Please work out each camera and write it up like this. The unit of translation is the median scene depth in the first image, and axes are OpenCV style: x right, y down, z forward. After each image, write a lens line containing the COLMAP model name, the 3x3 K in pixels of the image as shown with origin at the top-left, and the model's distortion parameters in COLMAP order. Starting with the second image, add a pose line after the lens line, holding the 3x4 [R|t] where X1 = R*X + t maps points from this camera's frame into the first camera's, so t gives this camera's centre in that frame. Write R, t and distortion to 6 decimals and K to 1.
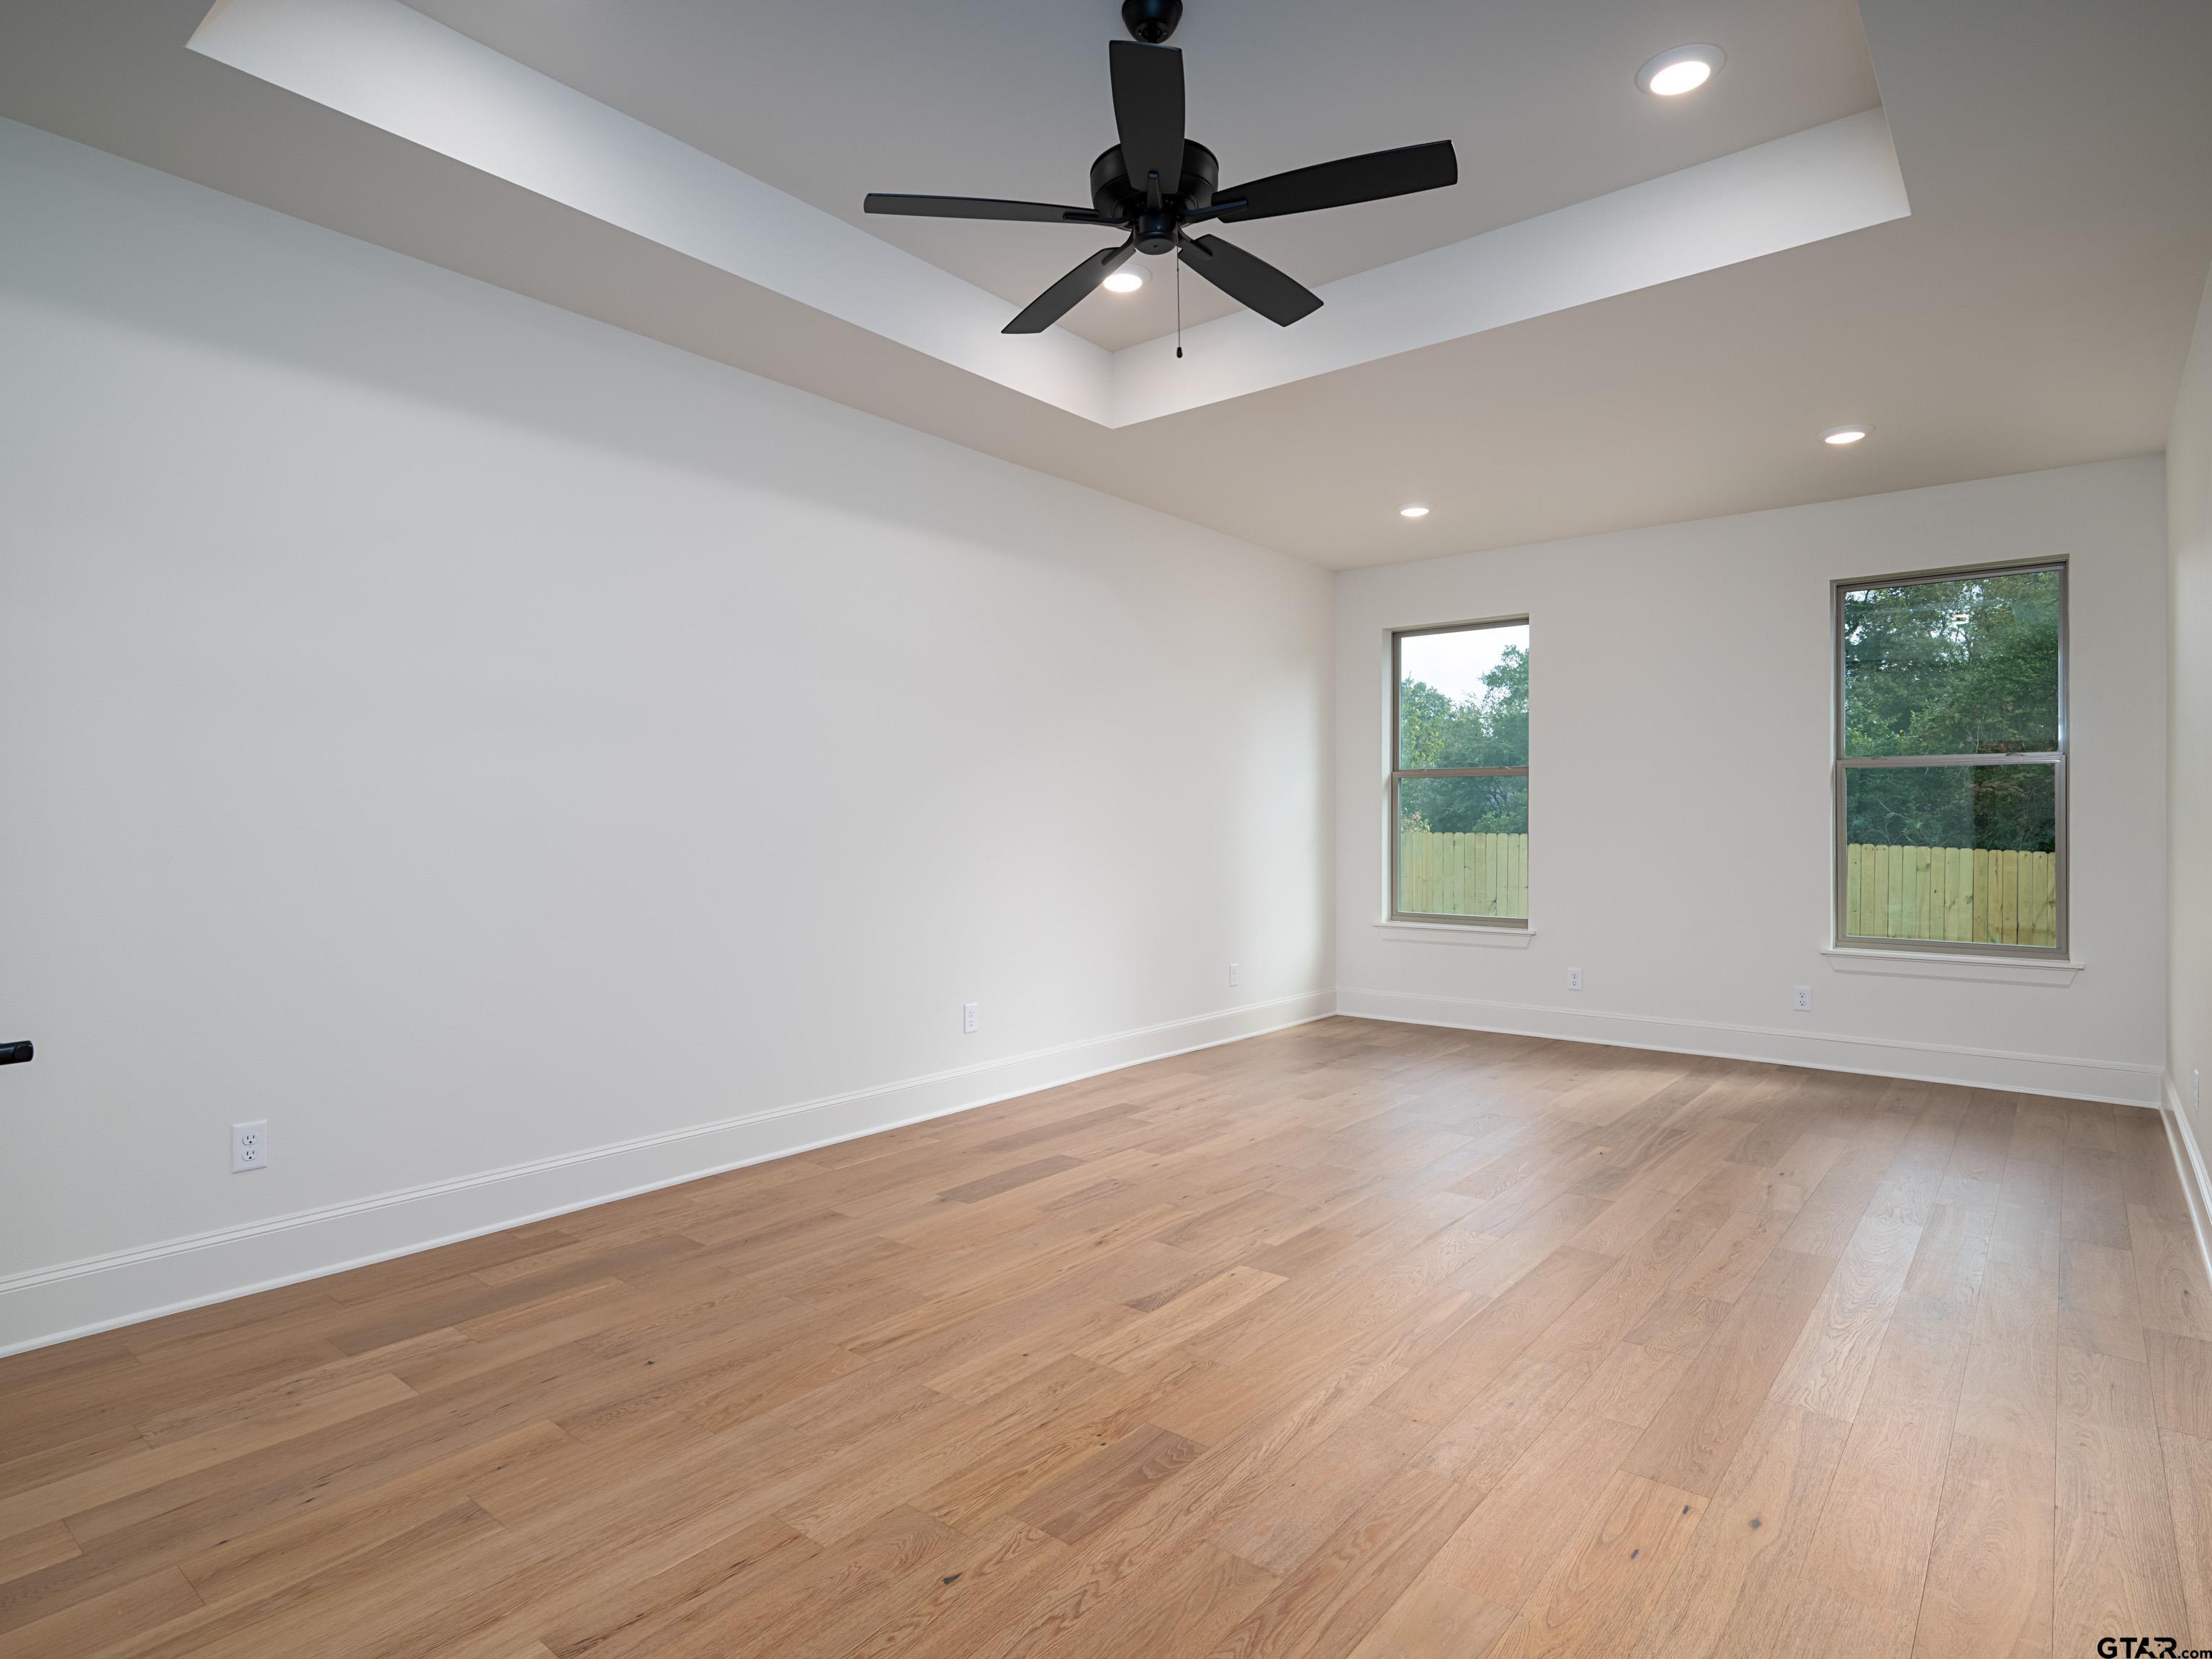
lens RADIAL K [[1166.5, 0, 1106.0], [0, 1166.5, 829.5], [0, 0, 1]] dist [-0.004994, -0.000404]
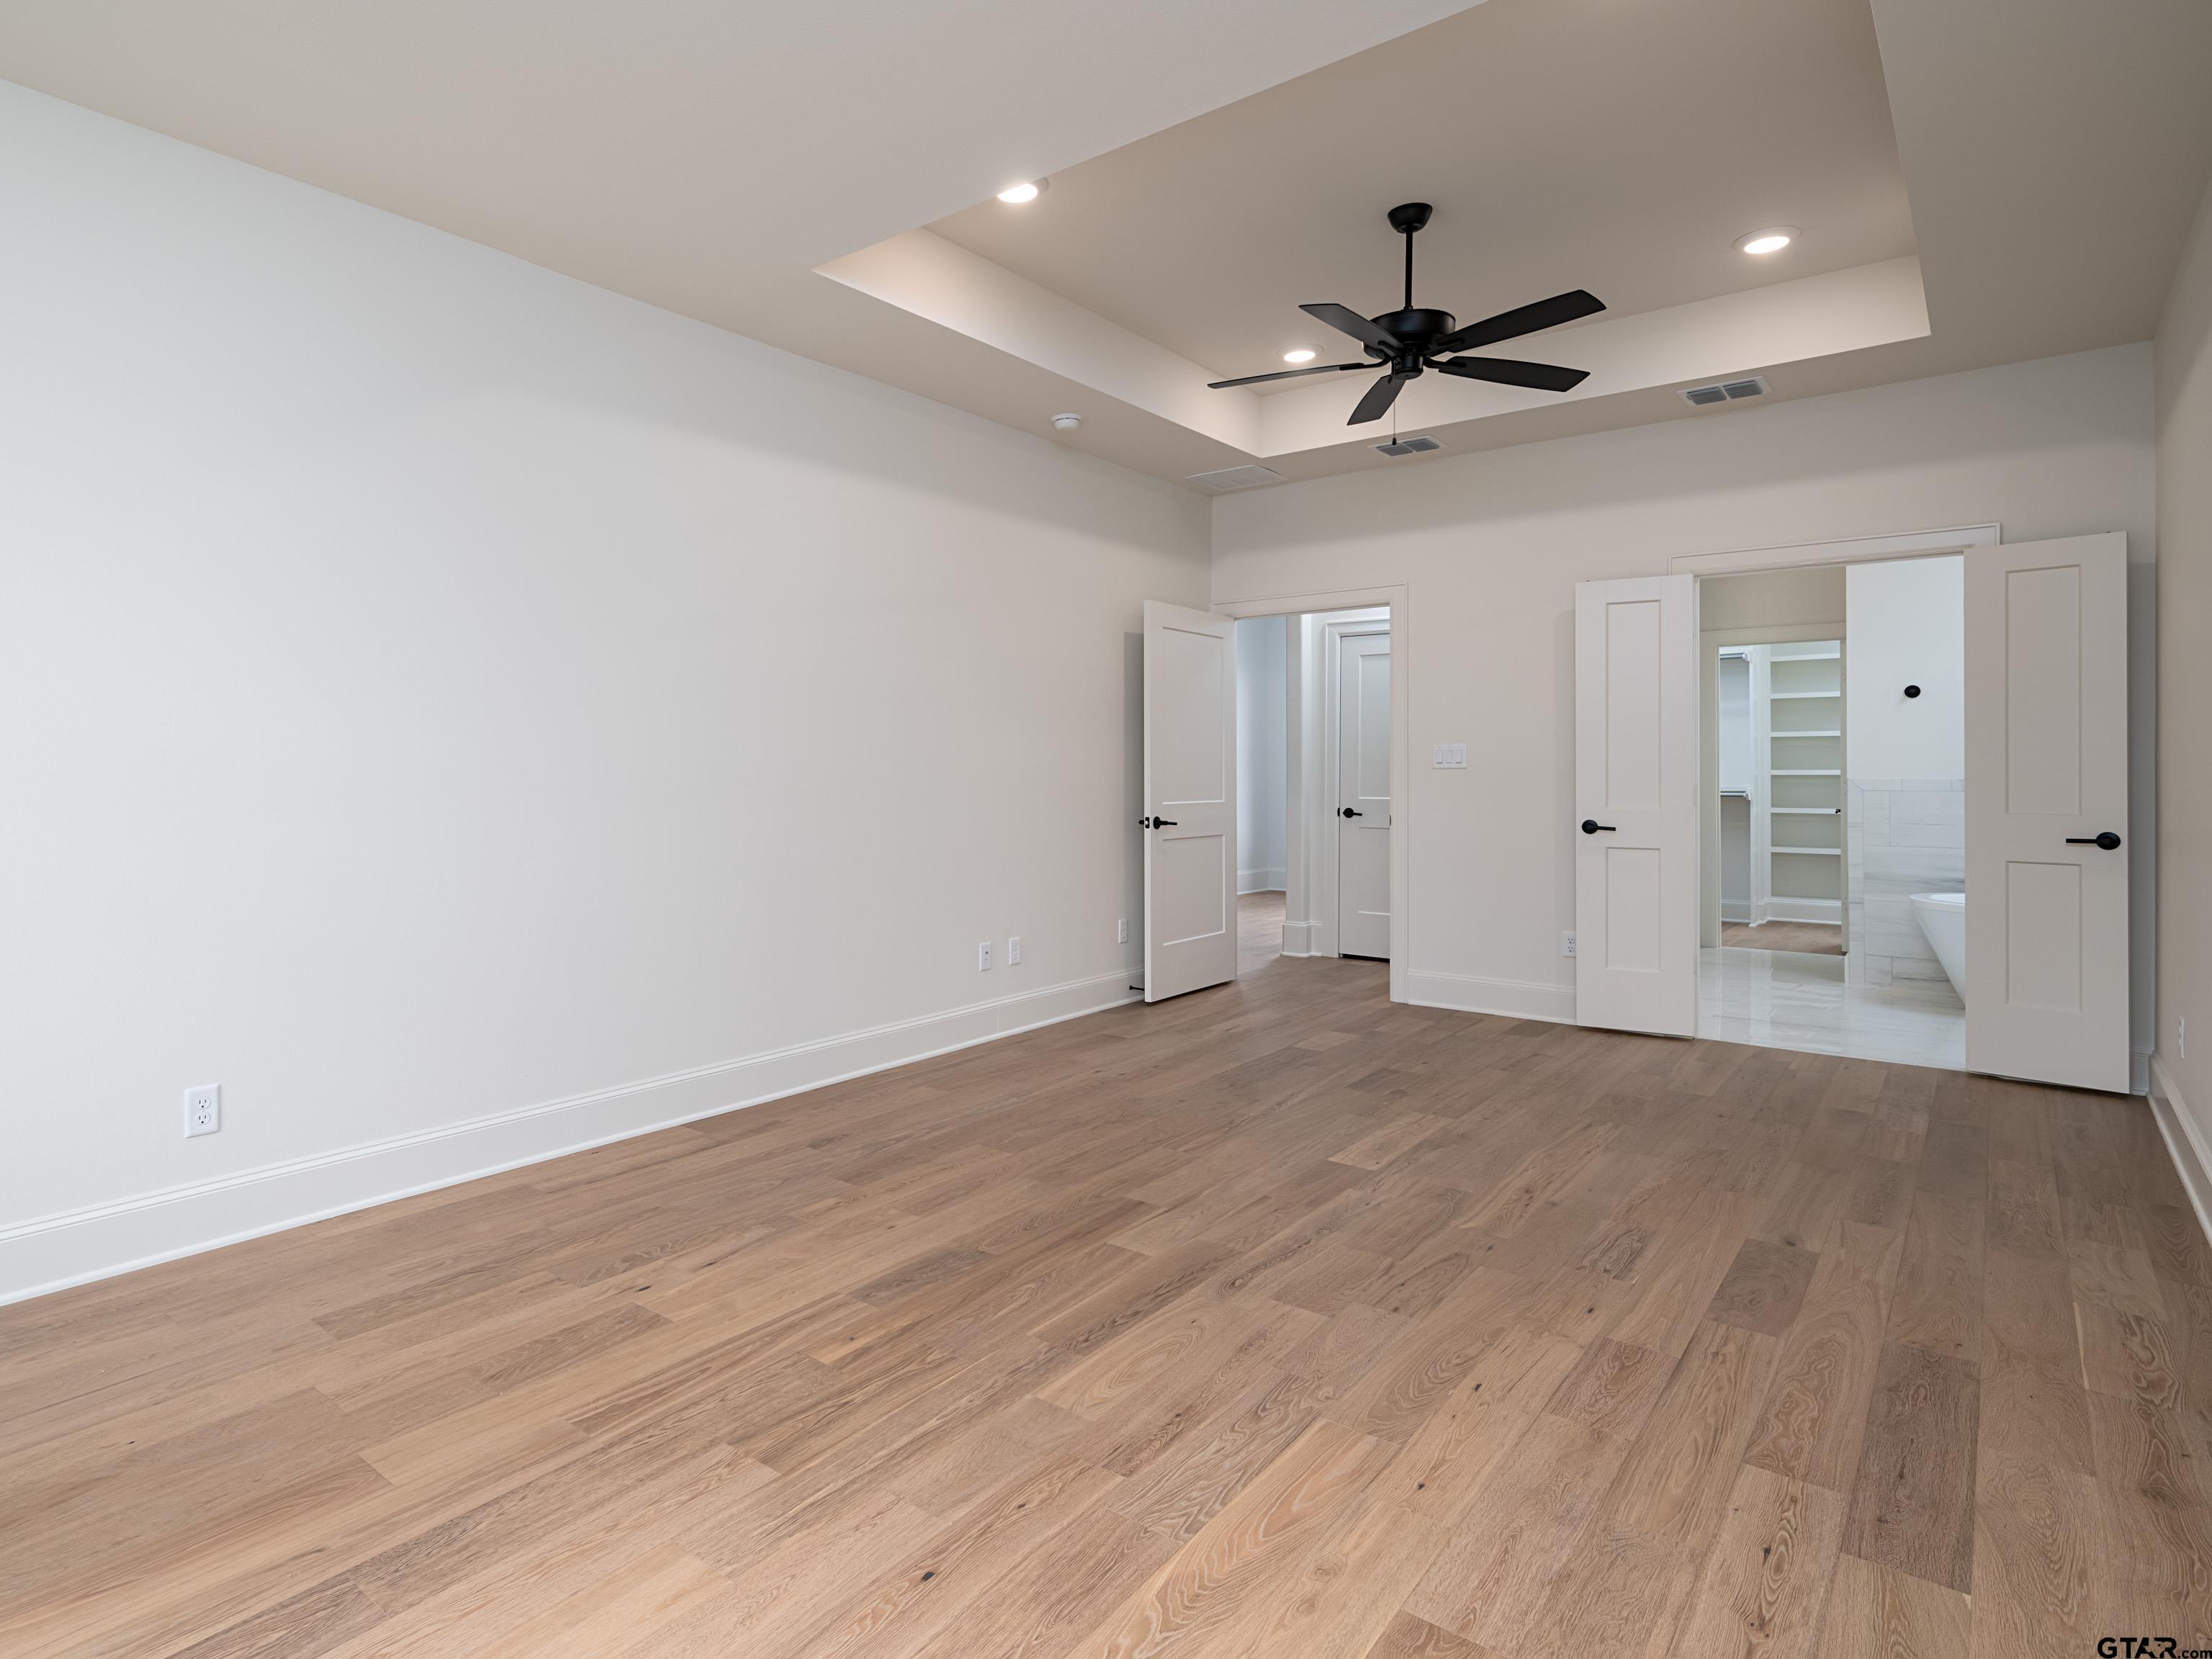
lens RADIAL K [[1166.5, 0, 1106.0], [0, 1166.5, 829.5], [0, 0, 1]] dist [-0.004994, -0.000404]
pose [[-0.997307, 0.000203, -0.073336, 0.408257], [-0.003458, 0.998754, 0.049792, 0.003396], [0.073255, 0.049911, -0.996064, 1.879388]]
